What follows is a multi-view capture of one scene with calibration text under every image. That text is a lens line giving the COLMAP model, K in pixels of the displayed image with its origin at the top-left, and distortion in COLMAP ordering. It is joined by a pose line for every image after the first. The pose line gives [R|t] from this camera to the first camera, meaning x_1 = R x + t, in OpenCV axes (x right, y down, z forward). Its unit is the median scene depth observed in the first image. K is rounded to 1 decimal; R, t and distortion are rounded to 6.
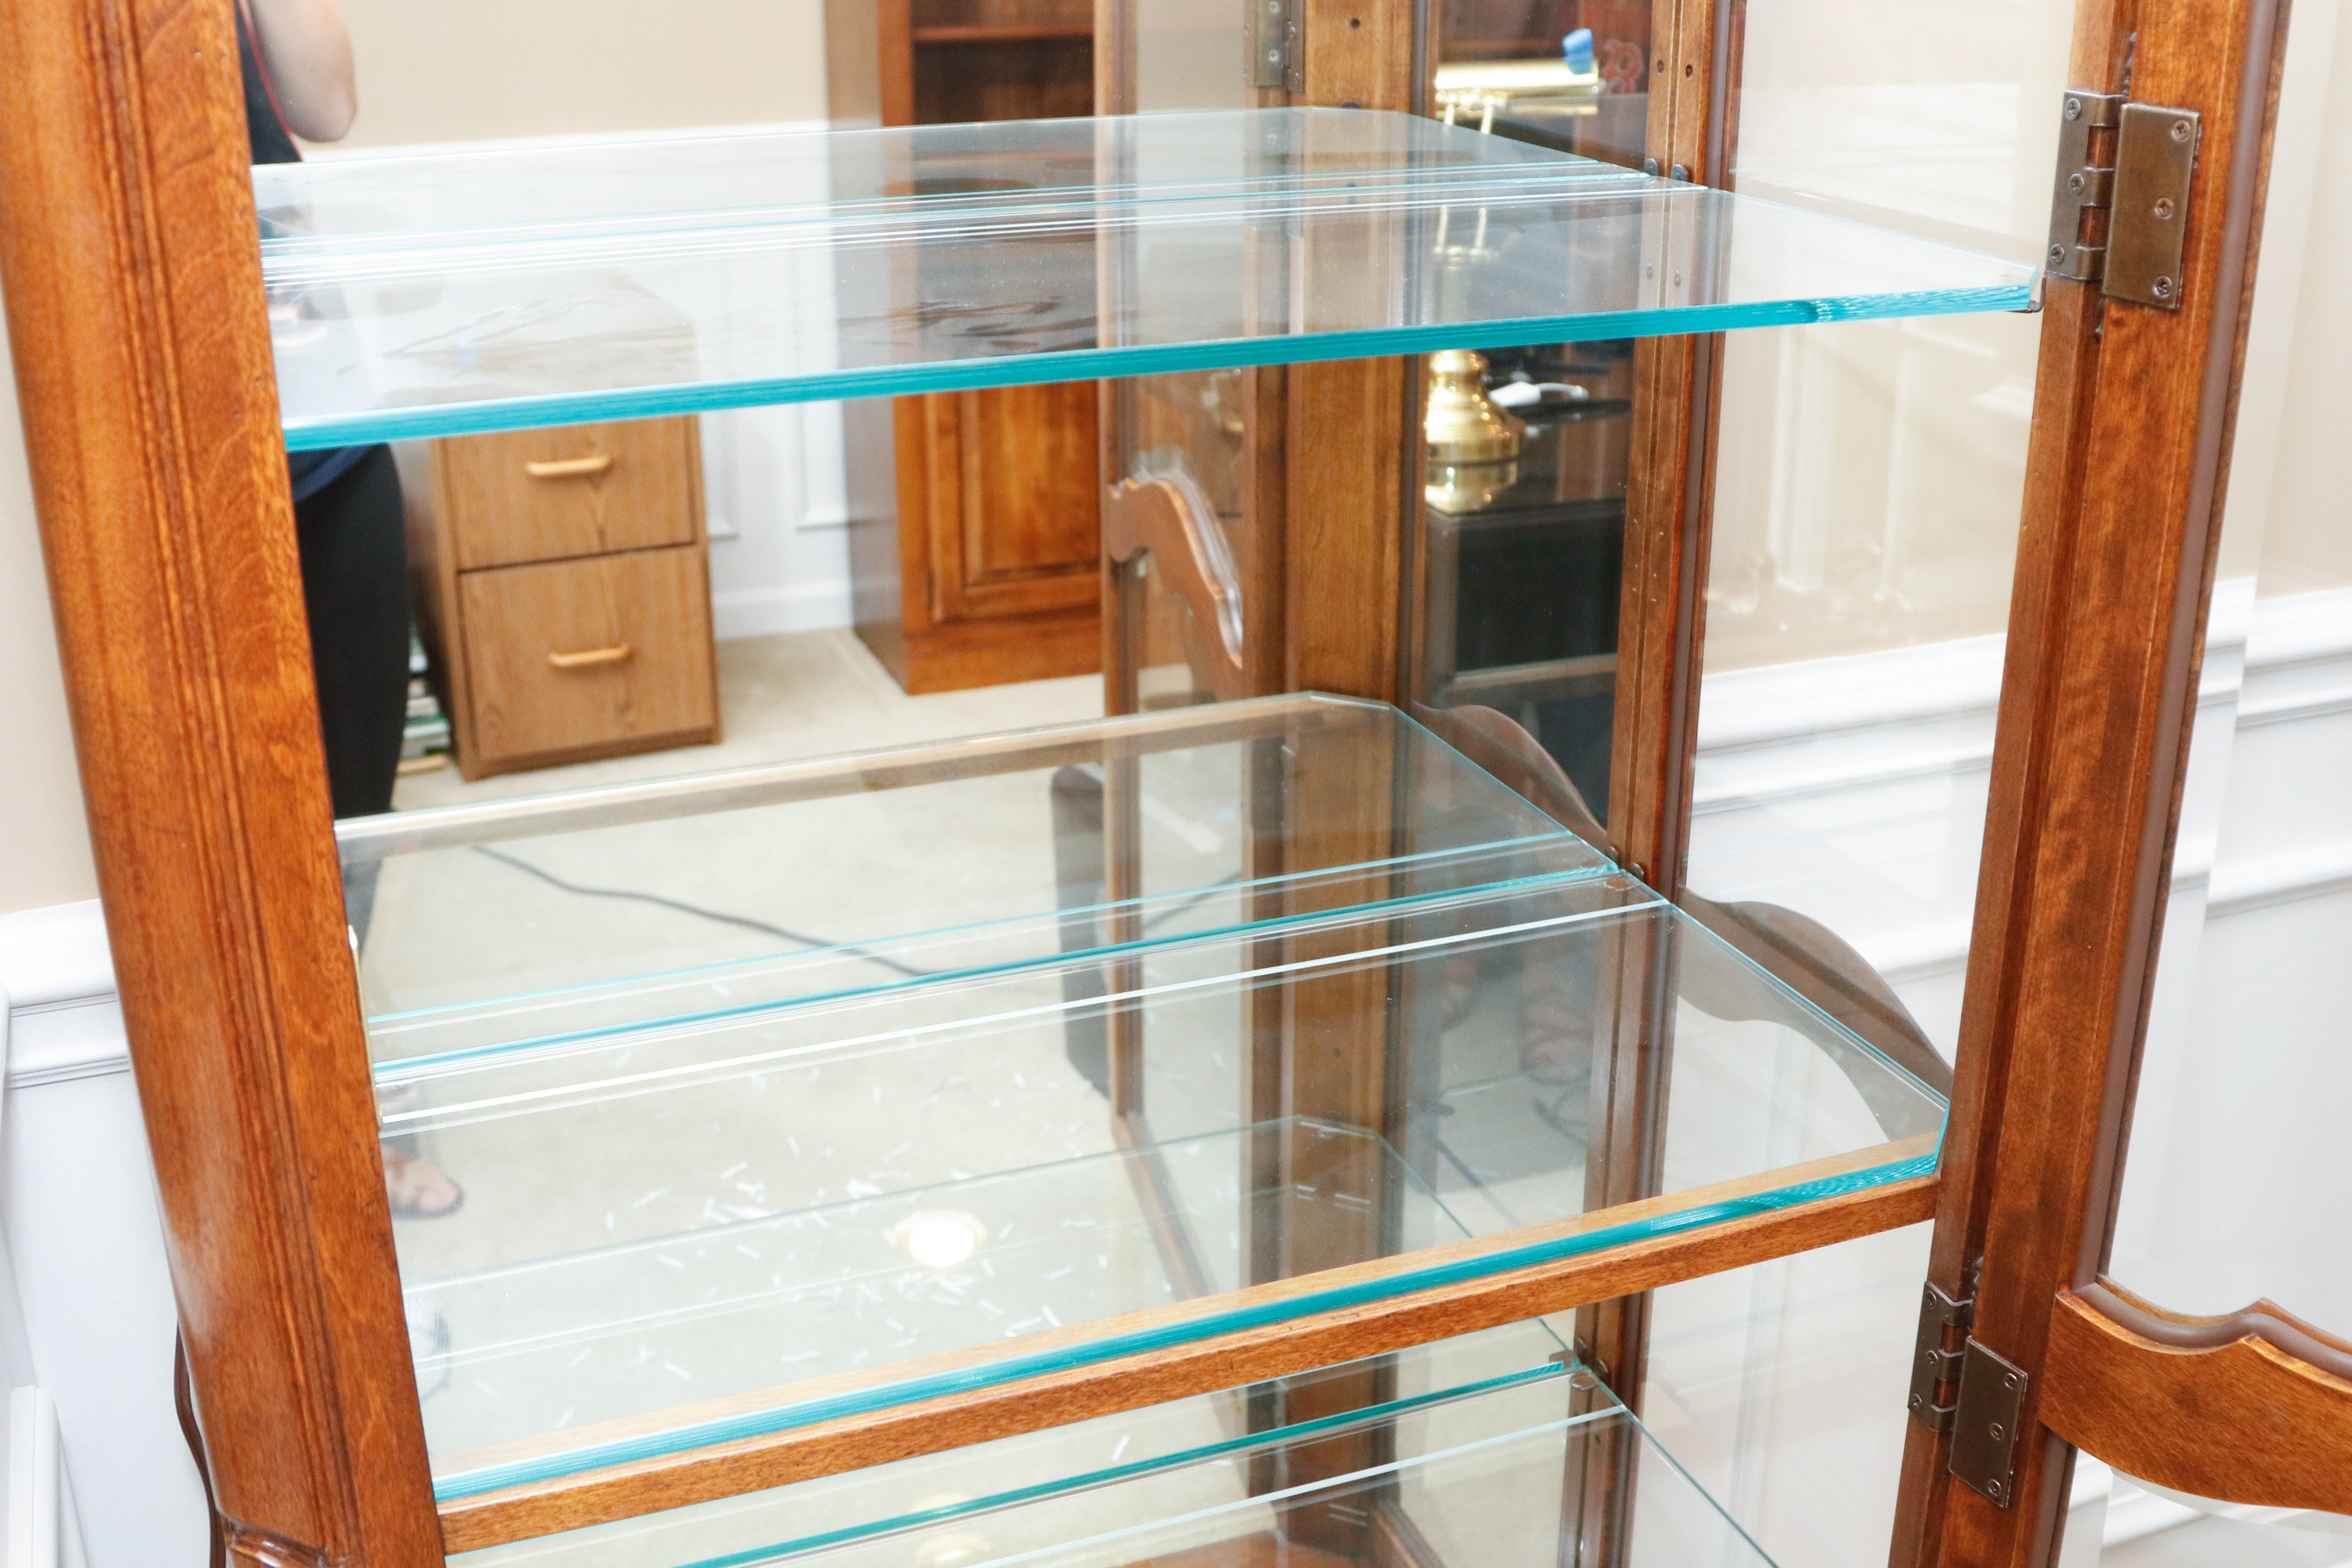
lens RADIAL K [[2557.1, 0, 1176.0], [0, 2557.1, 784.0], [0, 0, 1]] dist [-0.120715, 0.045800]
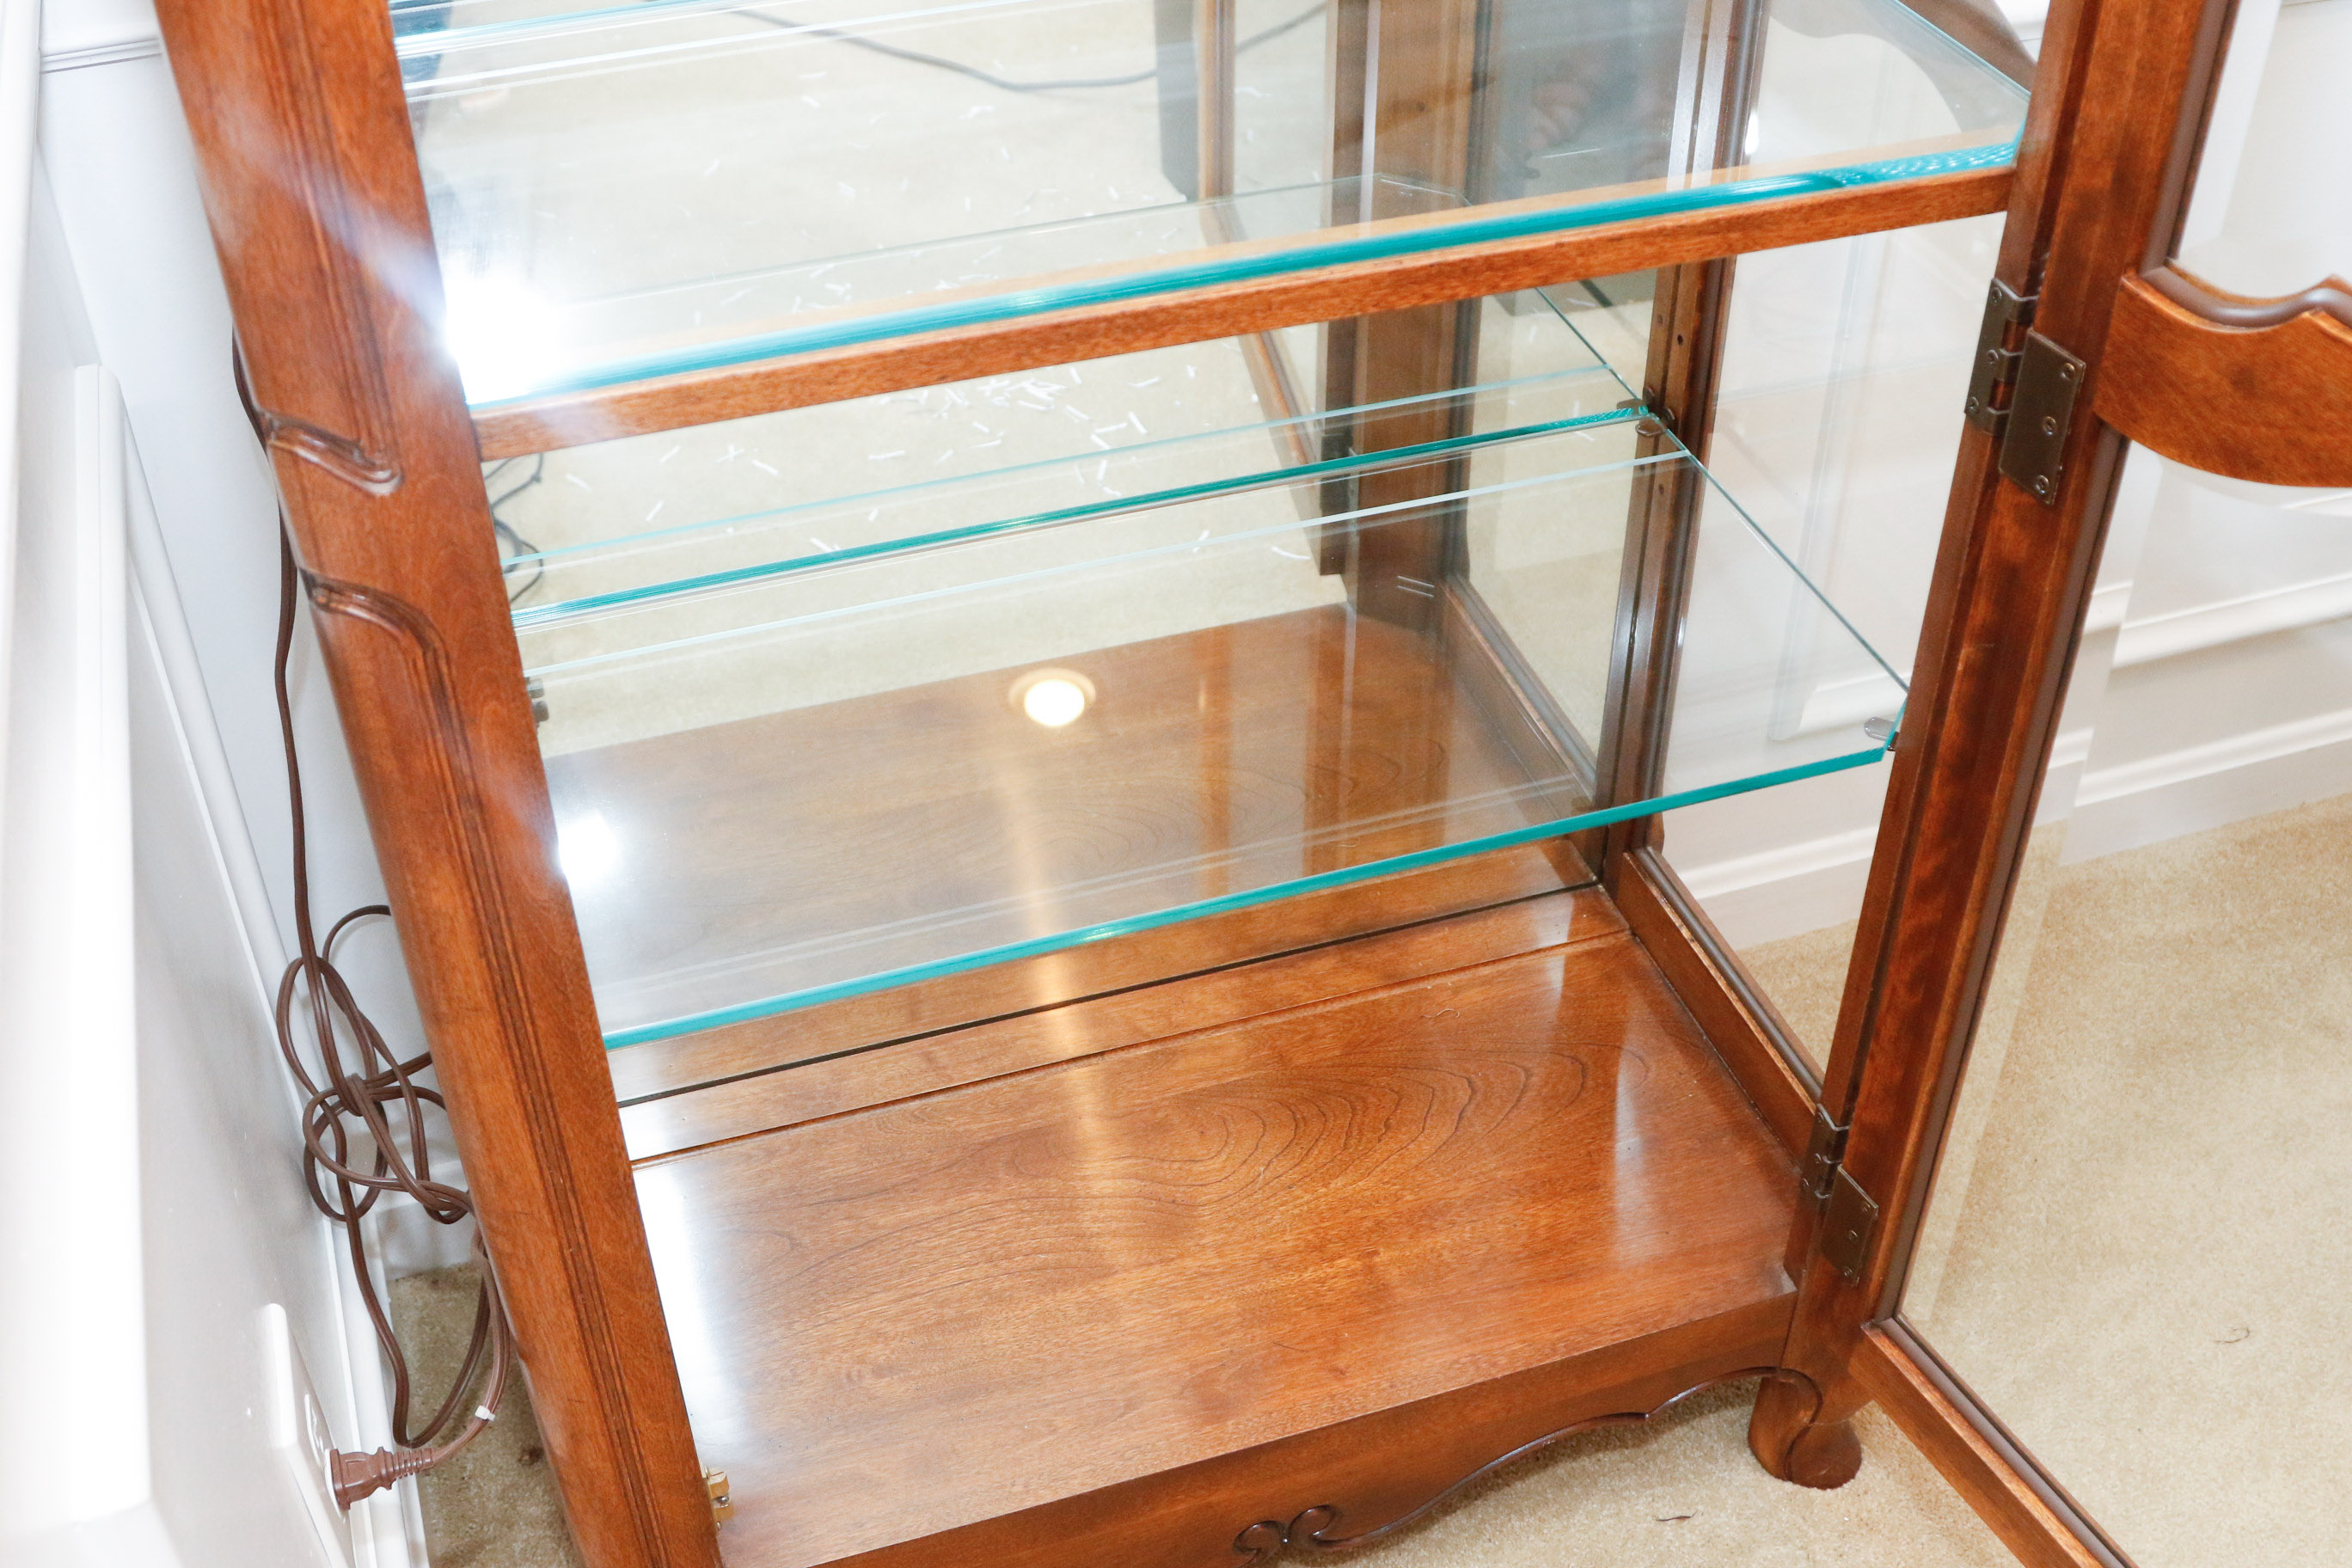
lens RADIAL K [[2576.1, 0, 1176.0], [0, 2576.1, 784.0], [0, 0, 1]] dist [-0.128931, 0.076604]
pose [[0.998705, 0.031306, -0.040098, 0.033017], [-0.017541, 0.951801, 0.306215, 0.106514], [0.047752, -0.305115, 0.951118, -0.007379]]
